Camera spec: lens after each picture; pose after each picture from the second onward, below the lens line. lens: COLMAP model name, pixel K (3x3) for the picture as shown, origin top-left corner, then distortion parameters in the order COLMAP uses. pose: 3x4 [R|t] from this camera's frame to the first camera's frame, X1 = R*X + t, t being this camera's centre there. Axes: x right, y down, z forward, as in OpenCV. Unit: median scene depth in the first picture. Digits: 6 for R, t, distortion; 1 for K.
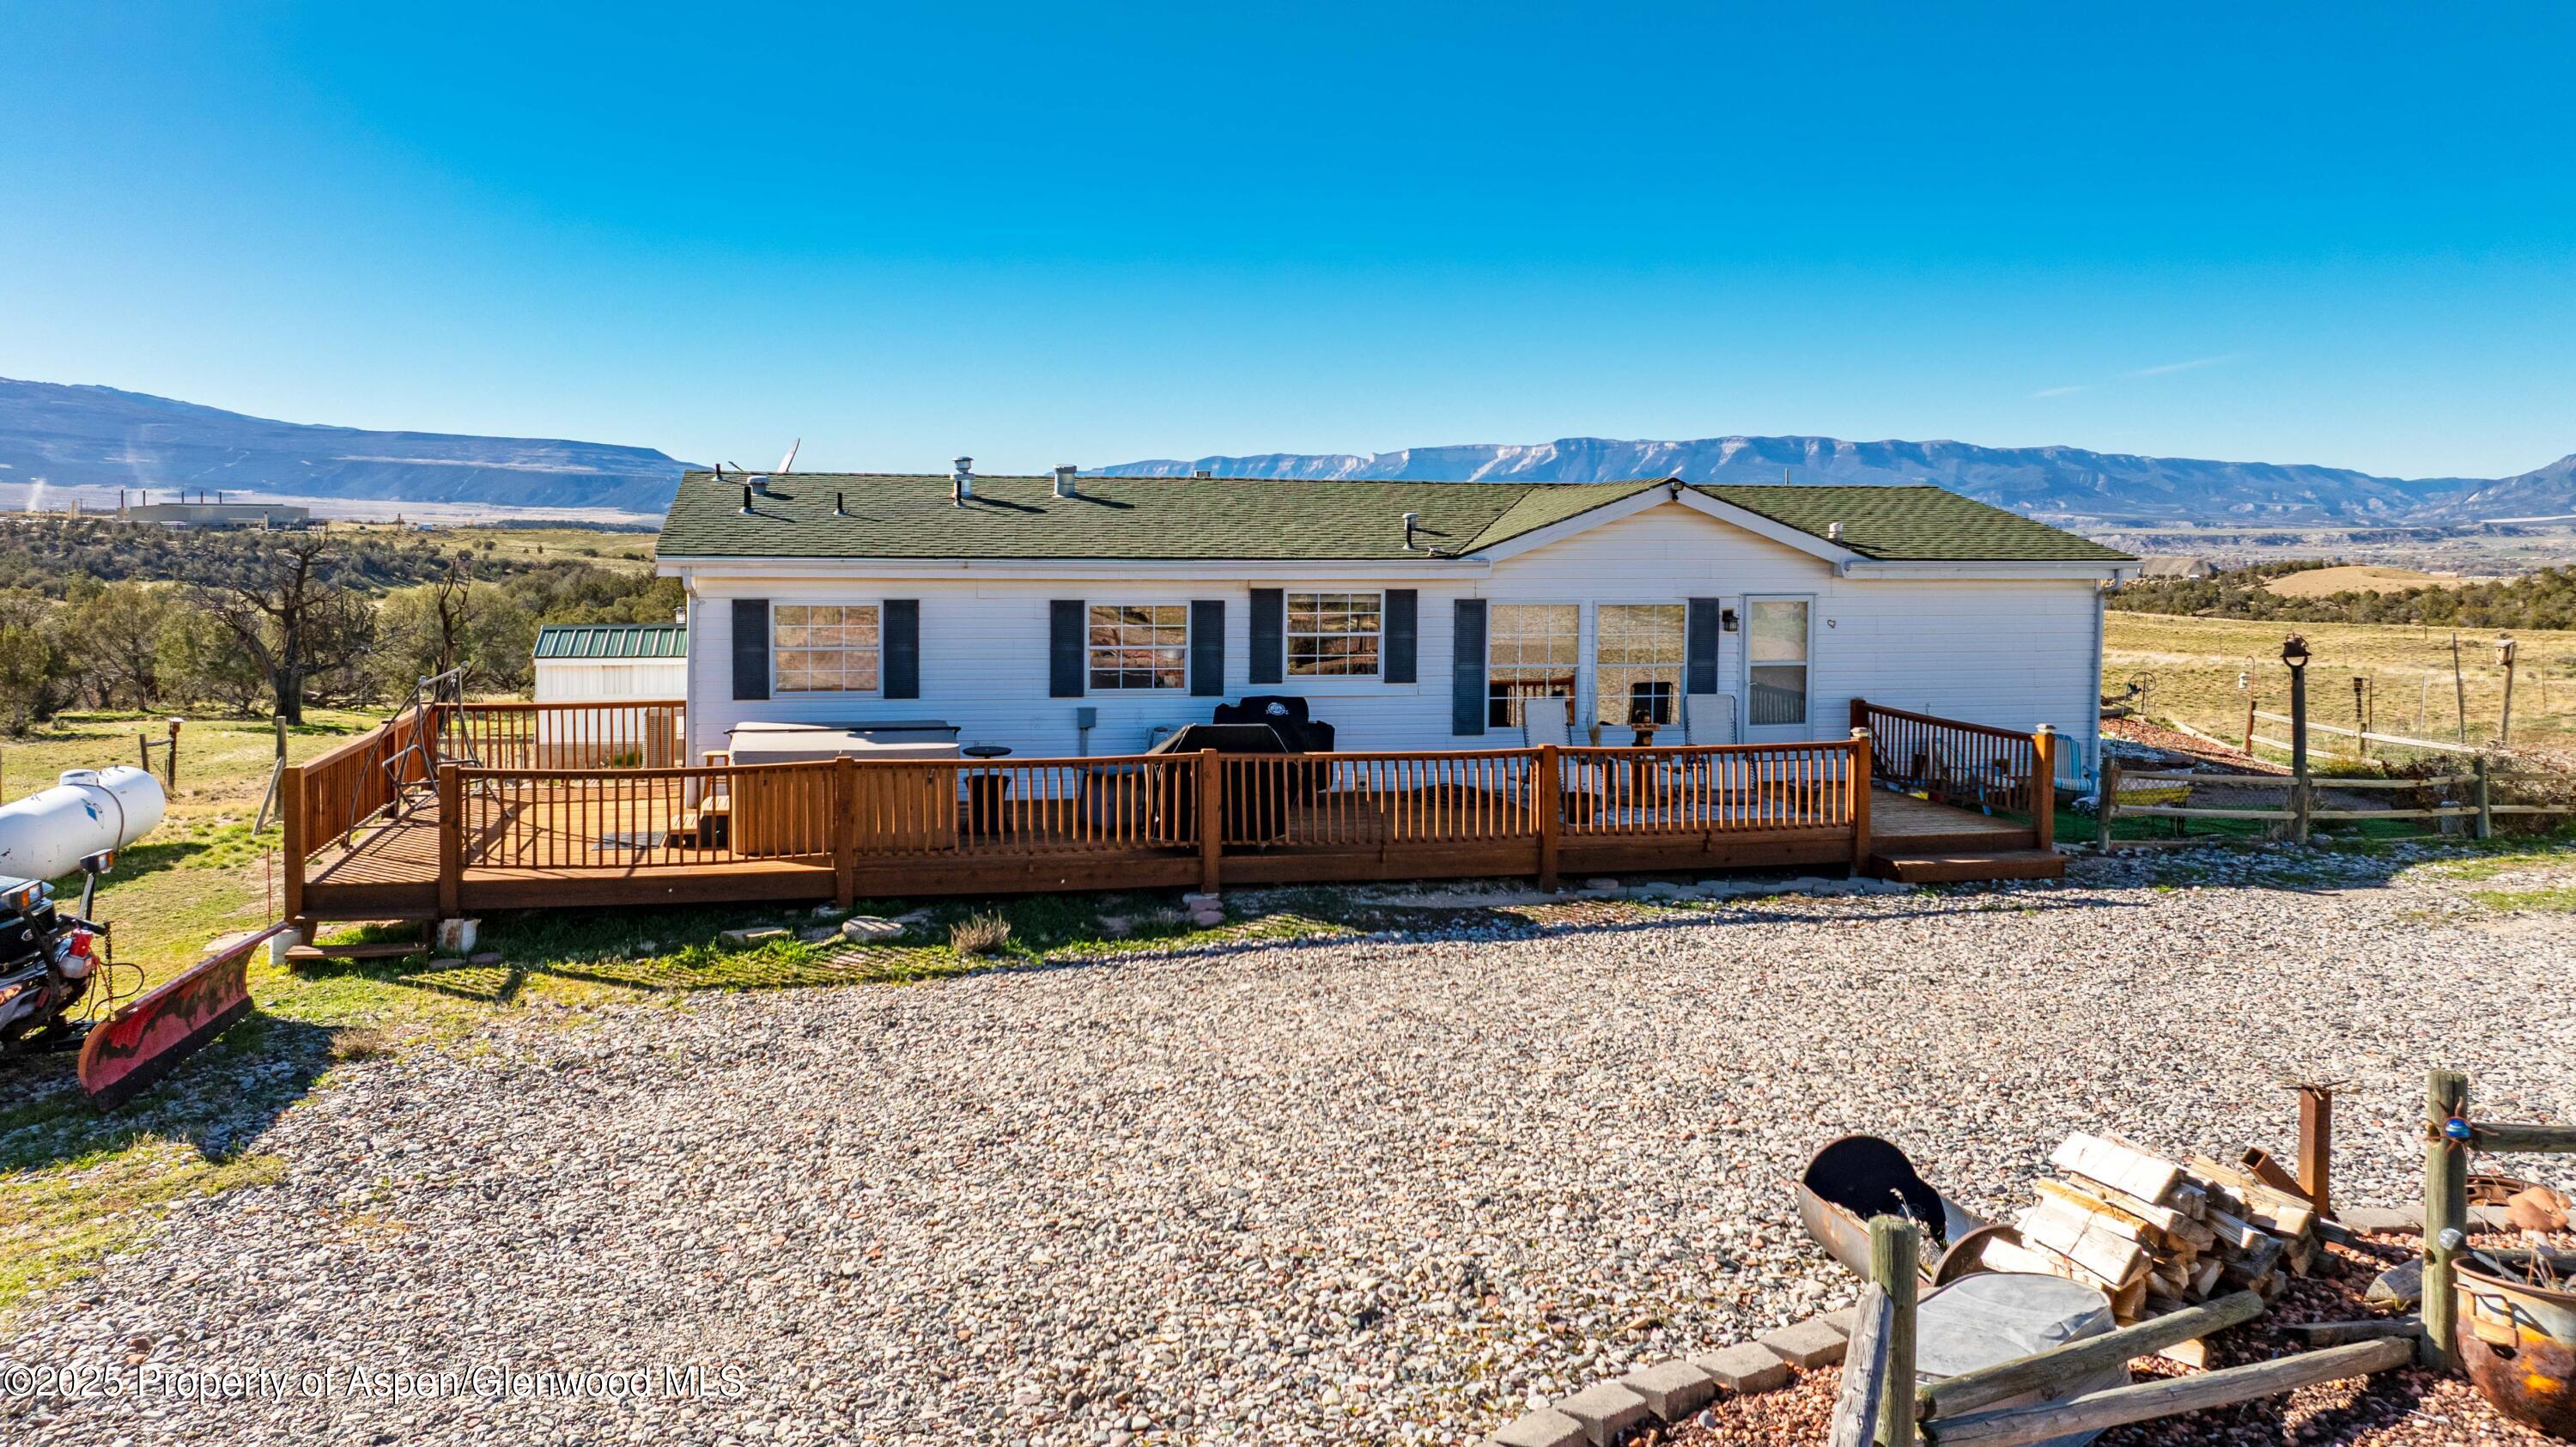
lens RADIAL K [[1805.8, 0, 1273.4], [0, 1805.8, 725.5], [0, 0, 1]] dist [-0.019721, 0.019285]
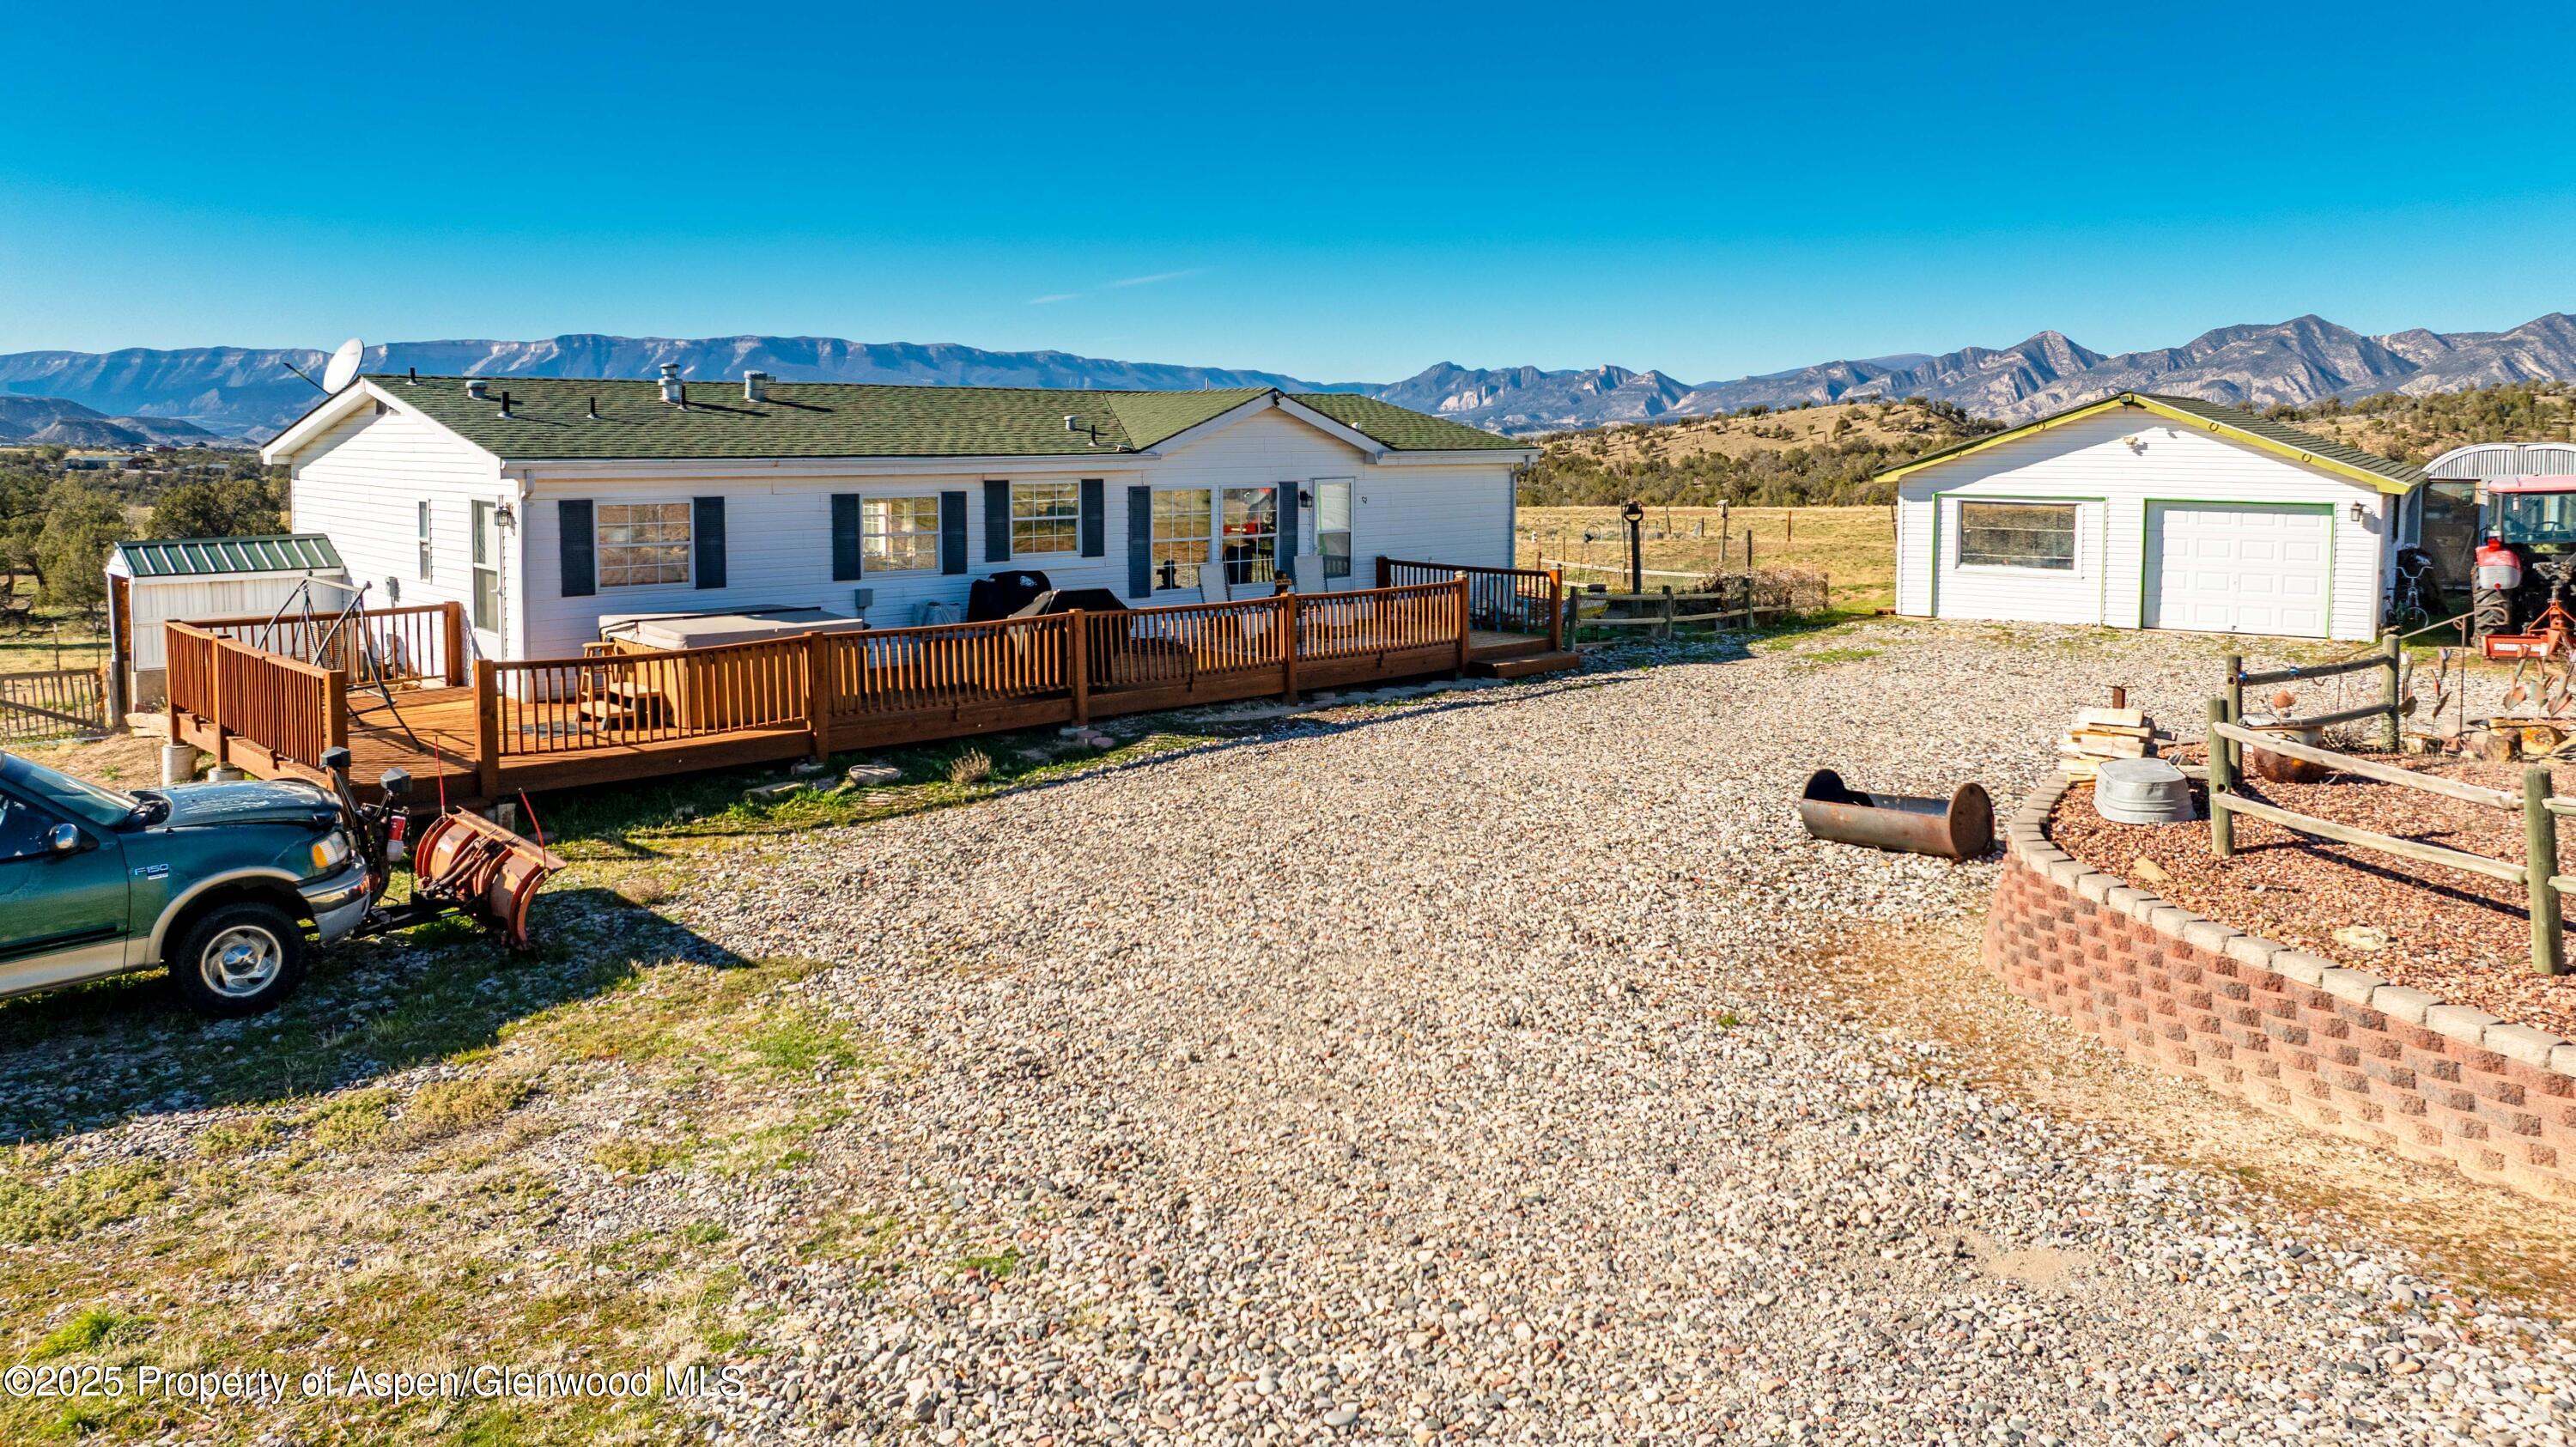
lens RADIAL K [[1805.8, 0, 1277.3], [0, 1805.8, 715.8], [0, 0, 1]] dist [-0.019721, 0.019285]
pose [[0.854371, -0.086503, 0.512413, -0.454568], [0.061367, 0.995943, 0.065810, 0.010665], [-0.516027, -0.024781, 0.856214, -0.105269]]
